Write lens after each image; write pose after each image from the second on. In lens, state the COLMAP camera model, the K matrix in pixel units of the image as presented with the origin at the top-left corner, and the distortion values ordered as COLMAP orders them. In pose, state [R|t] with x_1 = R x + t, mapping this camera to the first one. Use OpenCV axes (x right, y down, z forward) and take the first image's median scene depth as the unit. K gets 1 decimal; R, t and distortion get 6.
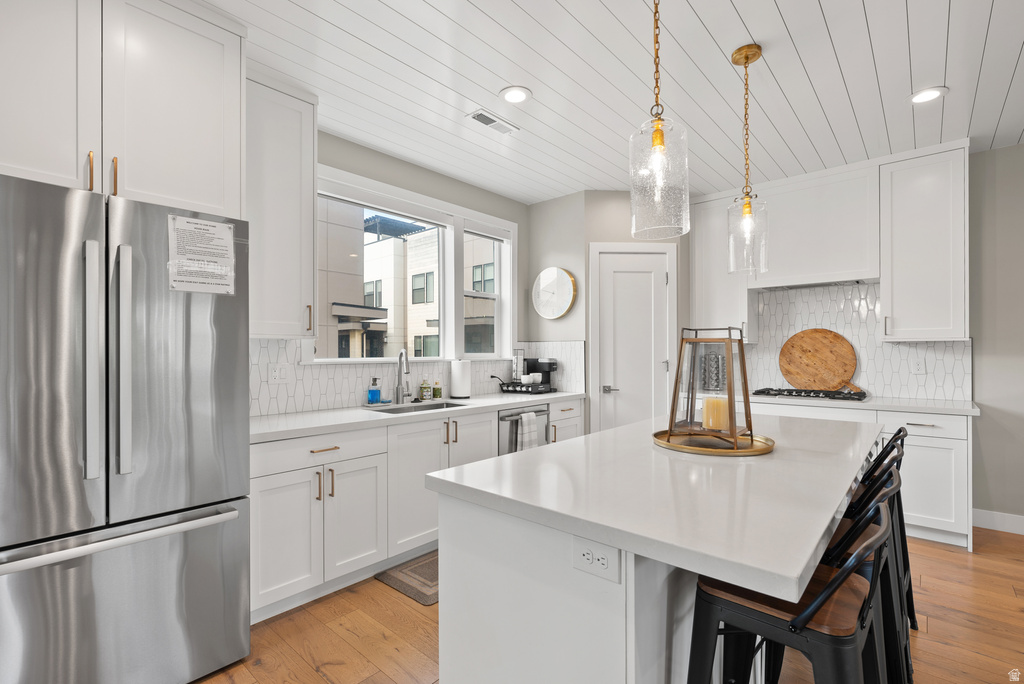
lens RADIAL K [[472.1, 0, 513.4], [0, 472.1, 349.0], [0, 0, 1]] dist [-0.004893, 0.000906]
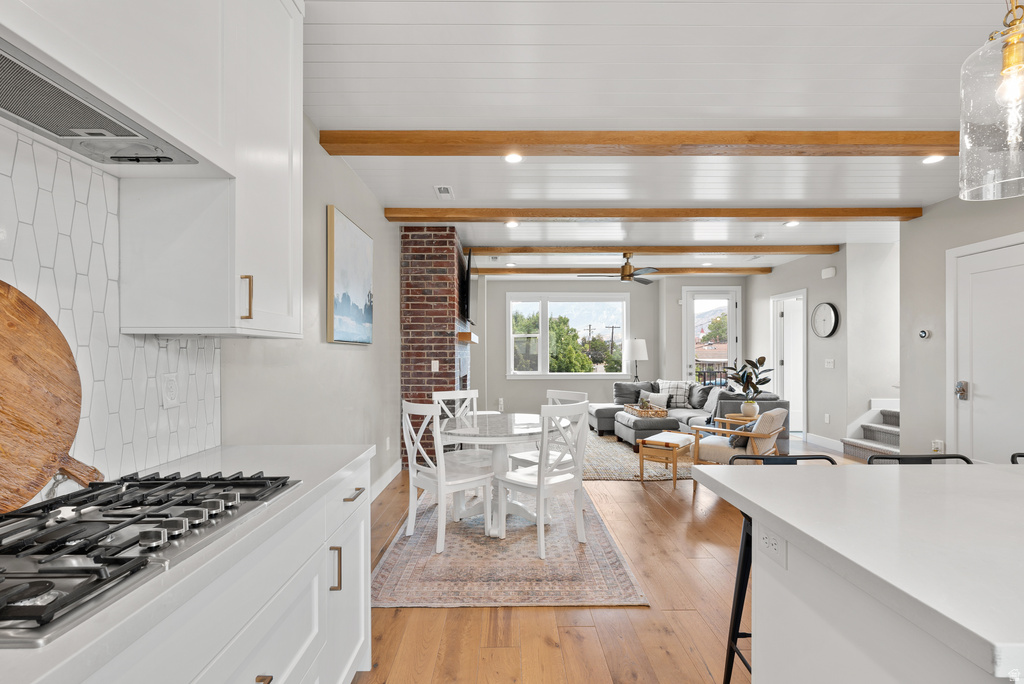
lens RADIAL K [[472.1, 0, 499.2], [0, 472.1, 355.8], [0, 0, 1]] dist [-0.004893, 0.000906]
pose [[-0.658939, 0.003890, 0.752186, 0.338692], [-0.001019, 0.999981, -0.006065, 0.005933], [-0.752196, -0.004763, -0.658922, 1.151014]]
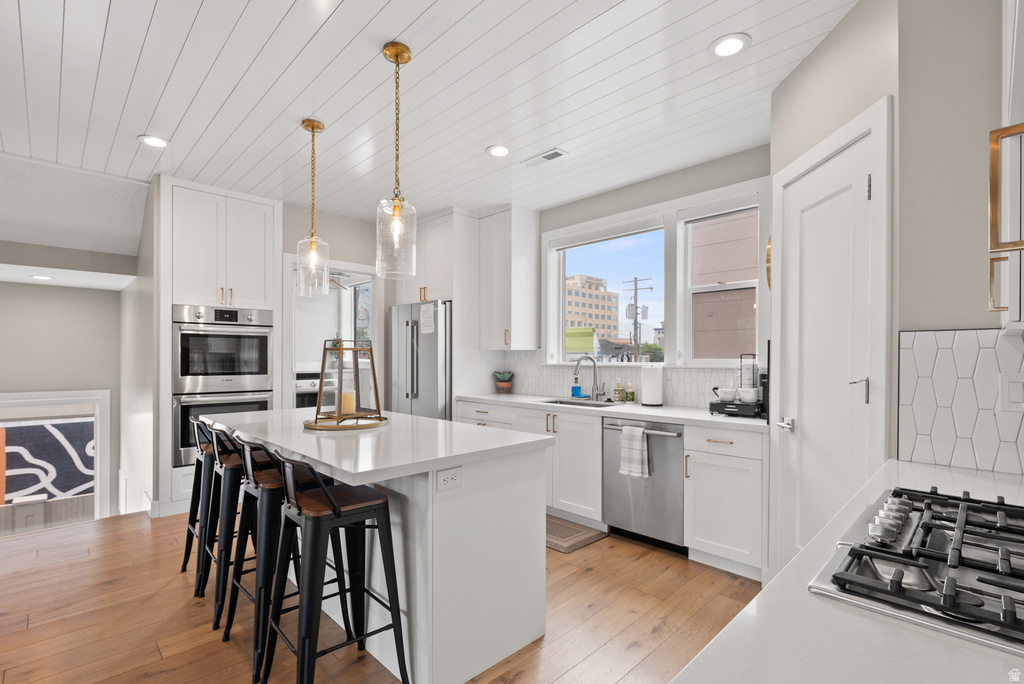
lens RADIAL K [[472.1, 0, 518.4], [0, 472.1, 358.9], [0, 0, 1]] dist [-0.004893, 0.000906]
pose [[-0.063924, 0.005433, -0.997940, 0.976122], [0.006040, 0.999969, 0.005057, 0.002430], [0.997937, -0.005704, -0.063954, 0.886749]]
